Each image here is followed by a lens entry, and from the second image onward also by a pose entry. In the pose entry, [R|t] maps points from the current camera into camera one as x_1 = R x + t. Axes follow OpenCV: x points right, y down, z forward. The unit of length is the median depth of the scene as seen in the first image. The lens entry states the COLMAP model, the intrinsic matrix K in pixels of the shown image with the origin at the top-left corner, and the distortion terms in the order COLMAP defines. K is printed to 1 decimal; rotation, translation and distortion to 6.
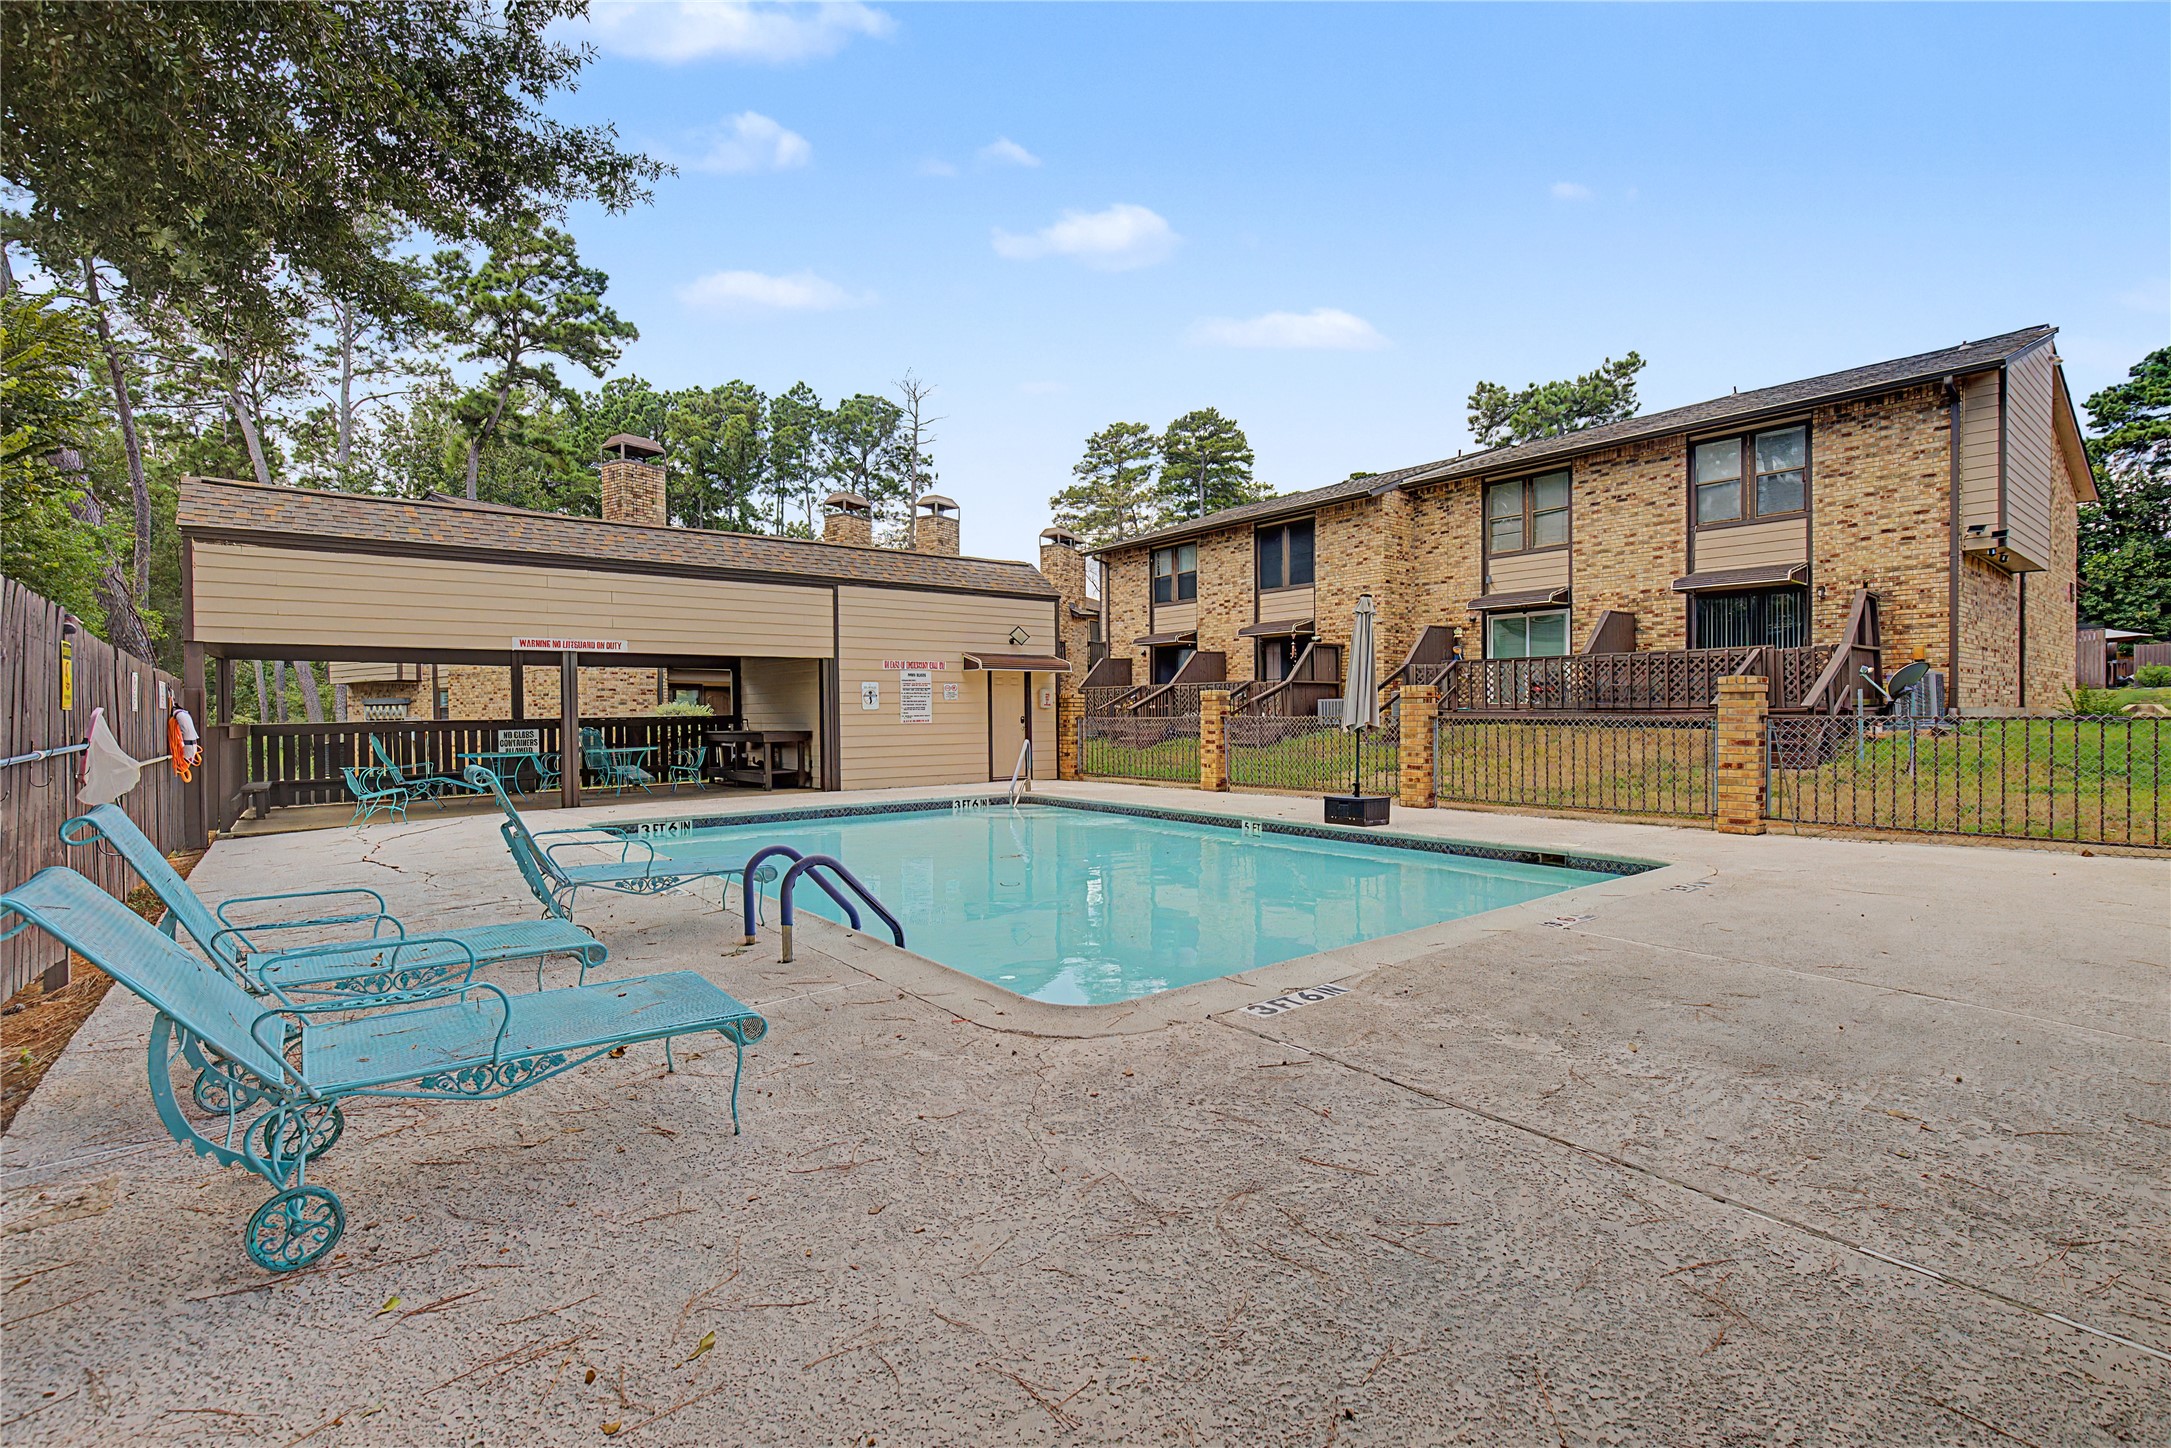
lens RADIAL K [[983.5, 0, 1092.9], [0, 983.5, 717.7], [0, 0, 1]] dist [0.000182, -0.000039]
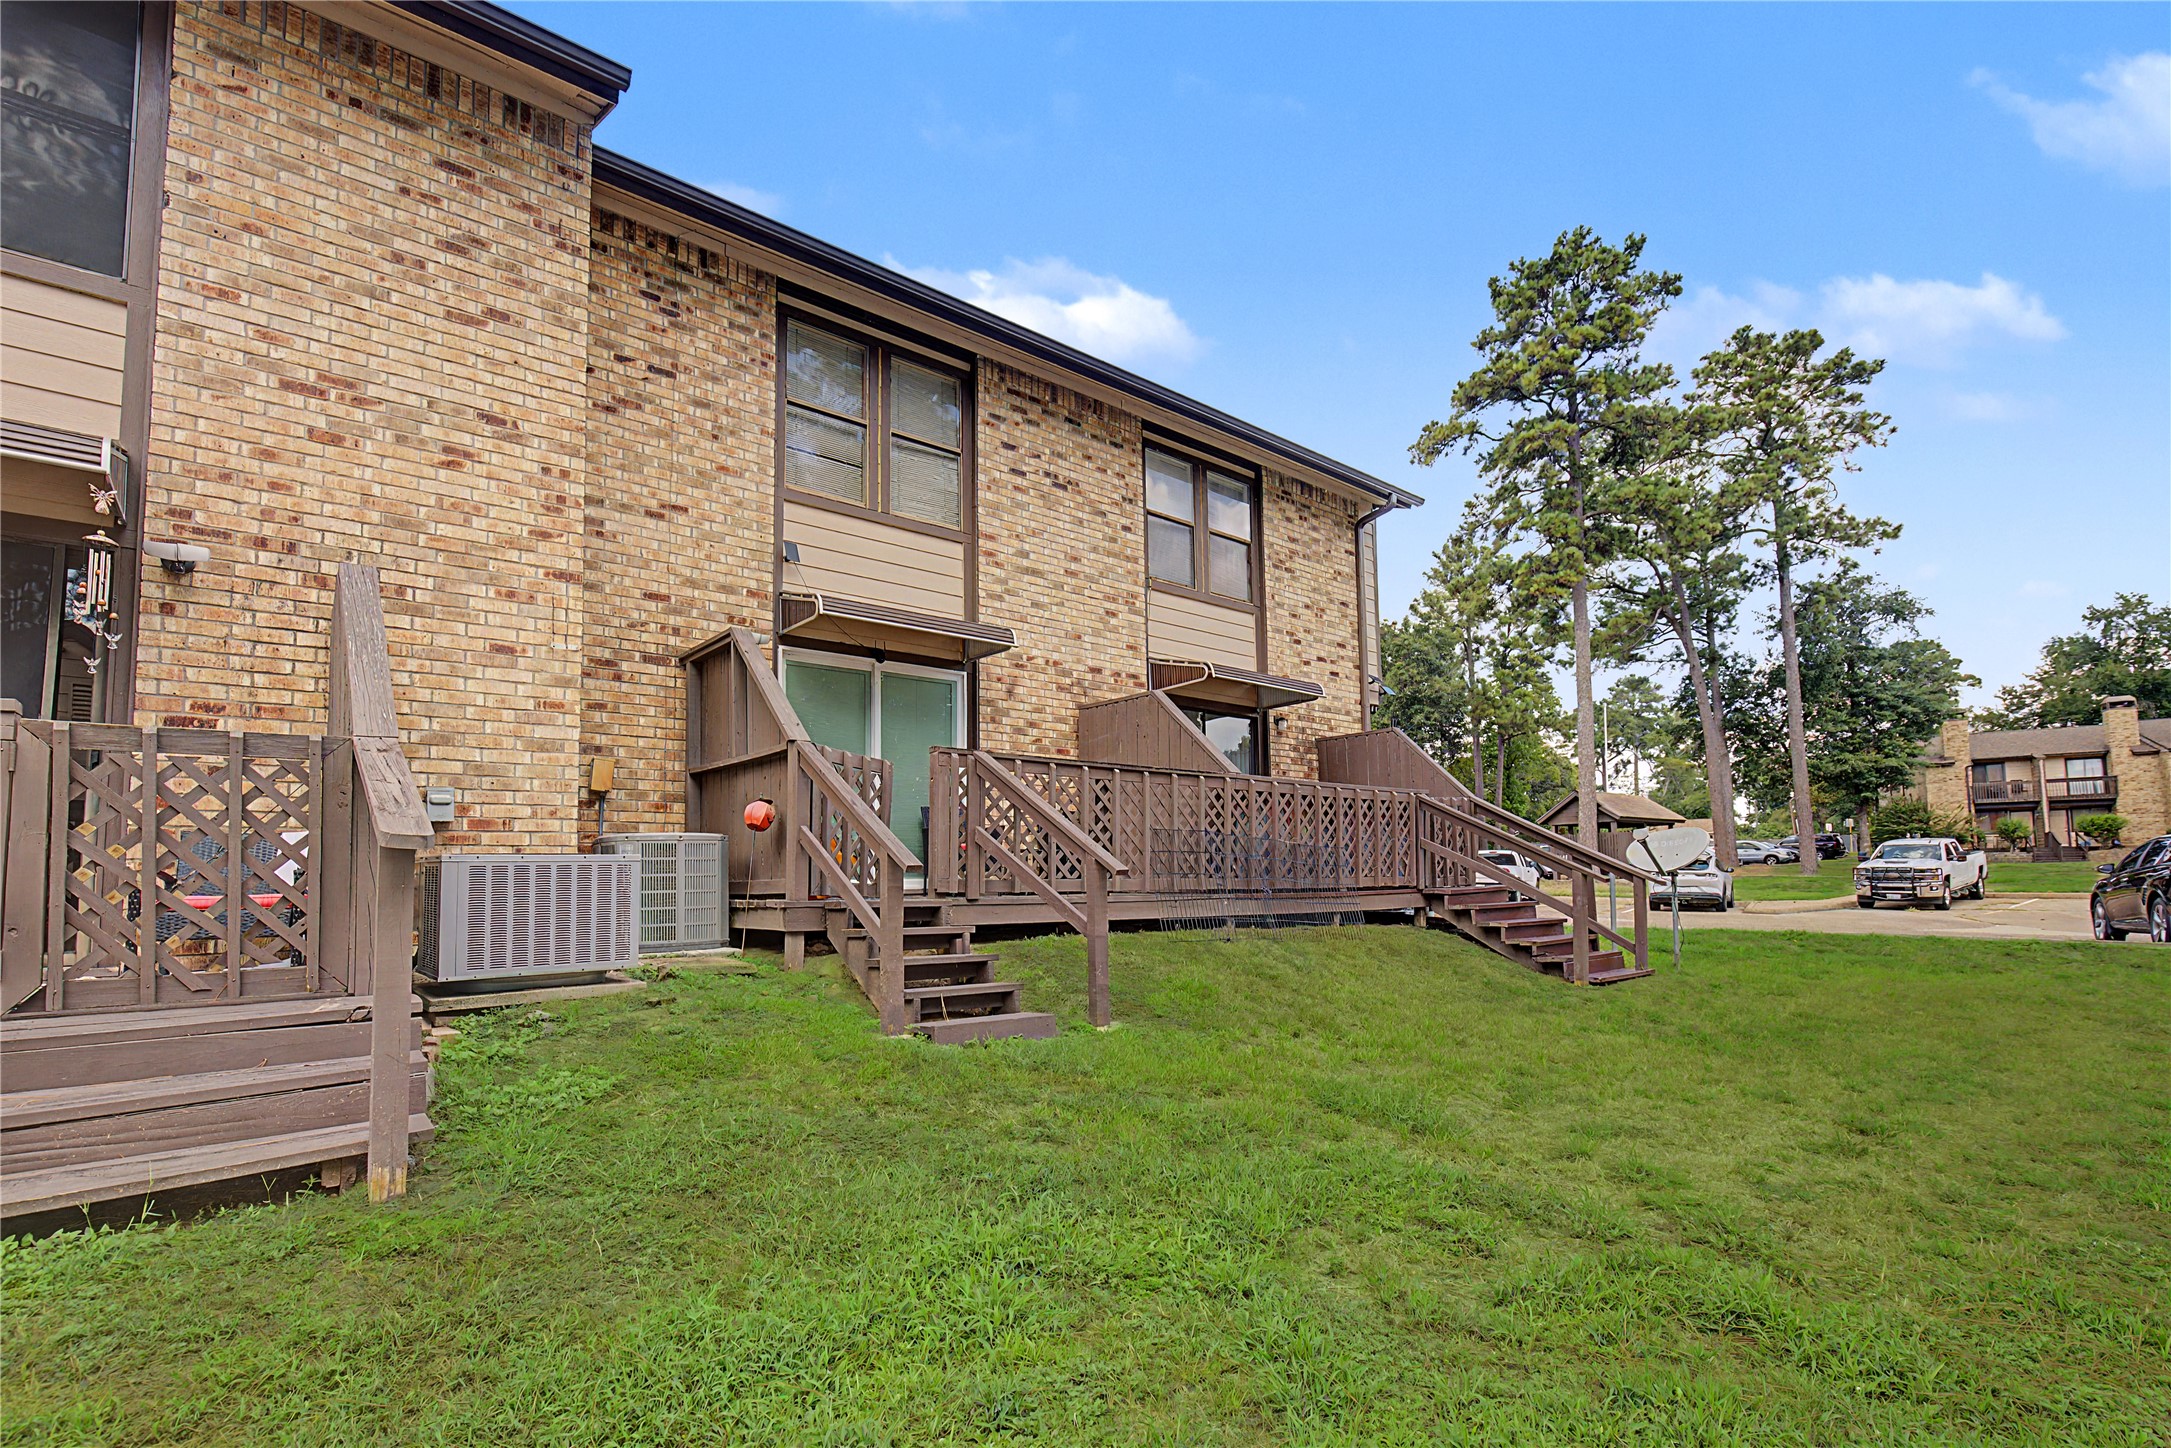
lens RADIAL K [[1006.1, 0, 1081.3], [0, 1006.1, 808.6], [0, 0, 1]] dist [0.001963, 0.000032]
pose [[-0.020537, 0.078334, 0.996716, 0.023881], [0.016281, 0.996820, -0.078006, -0.010754], [-0.999657, 0.014626, -0.021747, 0.933022]]
